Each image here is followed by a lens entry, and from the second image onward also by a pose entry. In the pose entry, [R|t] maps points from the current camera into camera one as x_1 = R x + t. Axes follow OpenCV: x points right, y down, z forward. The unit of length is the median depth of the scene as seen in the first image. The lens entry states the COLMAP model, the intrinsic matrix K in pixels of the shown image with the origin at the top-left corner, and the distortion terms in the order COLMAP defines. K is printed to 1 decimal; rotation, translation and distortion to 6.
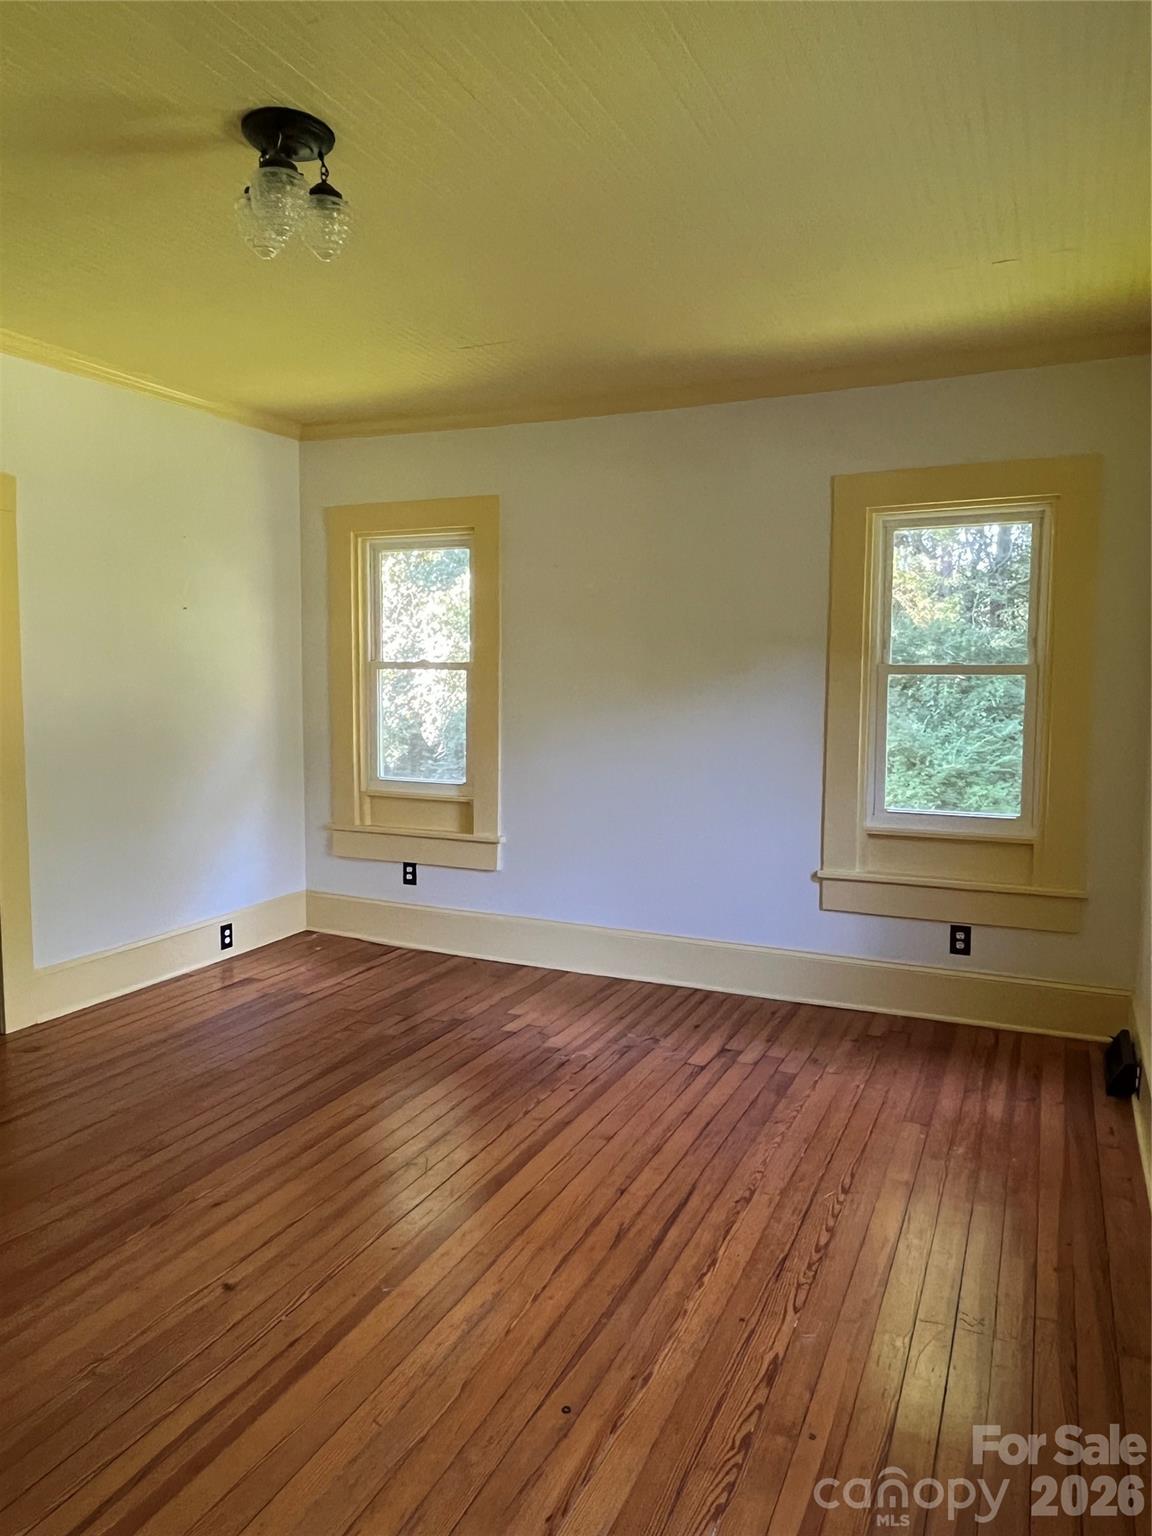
lens RADIAL K [[1027.4, 0, 583.2], [0, 1027.4, 765.7], [0, 0, 1]] dist [0.005566, -0.000315]
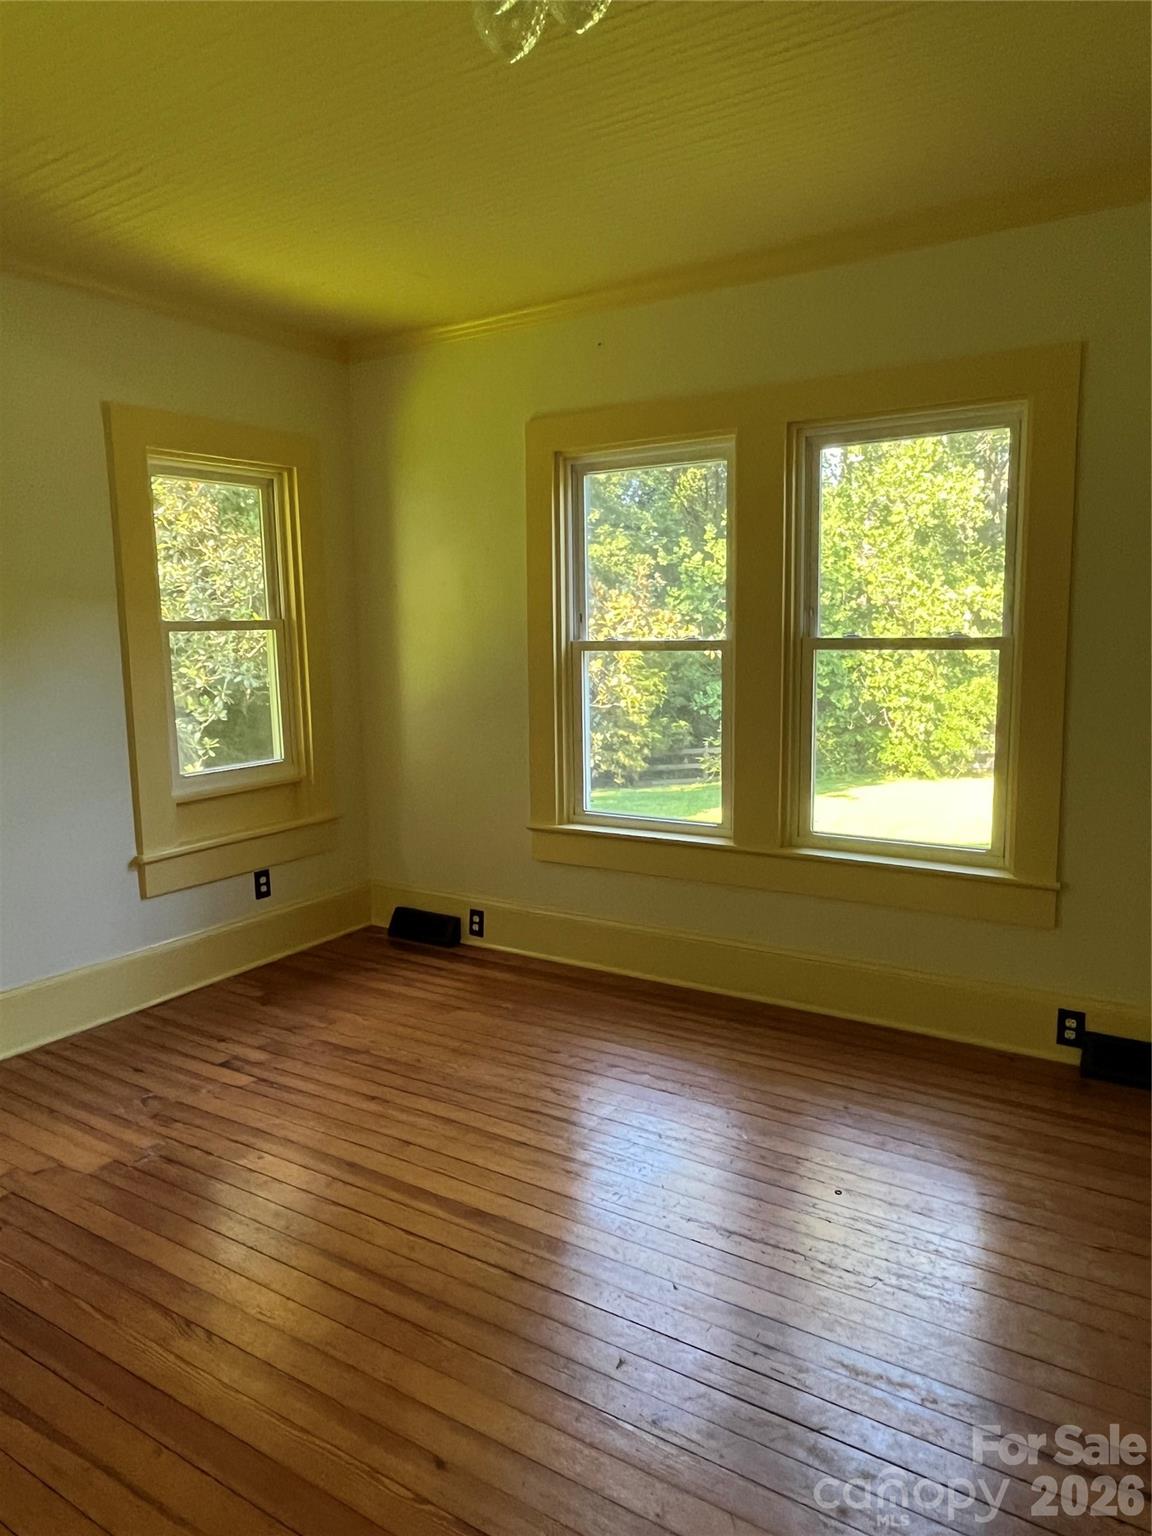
lens RADIAL K [[1027.4, 0, 583.2], [0, 1027.4, 765.7], [0, 0, 1]] dist [0.005566, -0.000315]
pose [[0.142177, -0.144598, 0.979223, -0.618115], [0.104137, 0.985968, 0.130474, -0.054143], [-0.984348, 0.083423, 0.155240, 0.525259]]
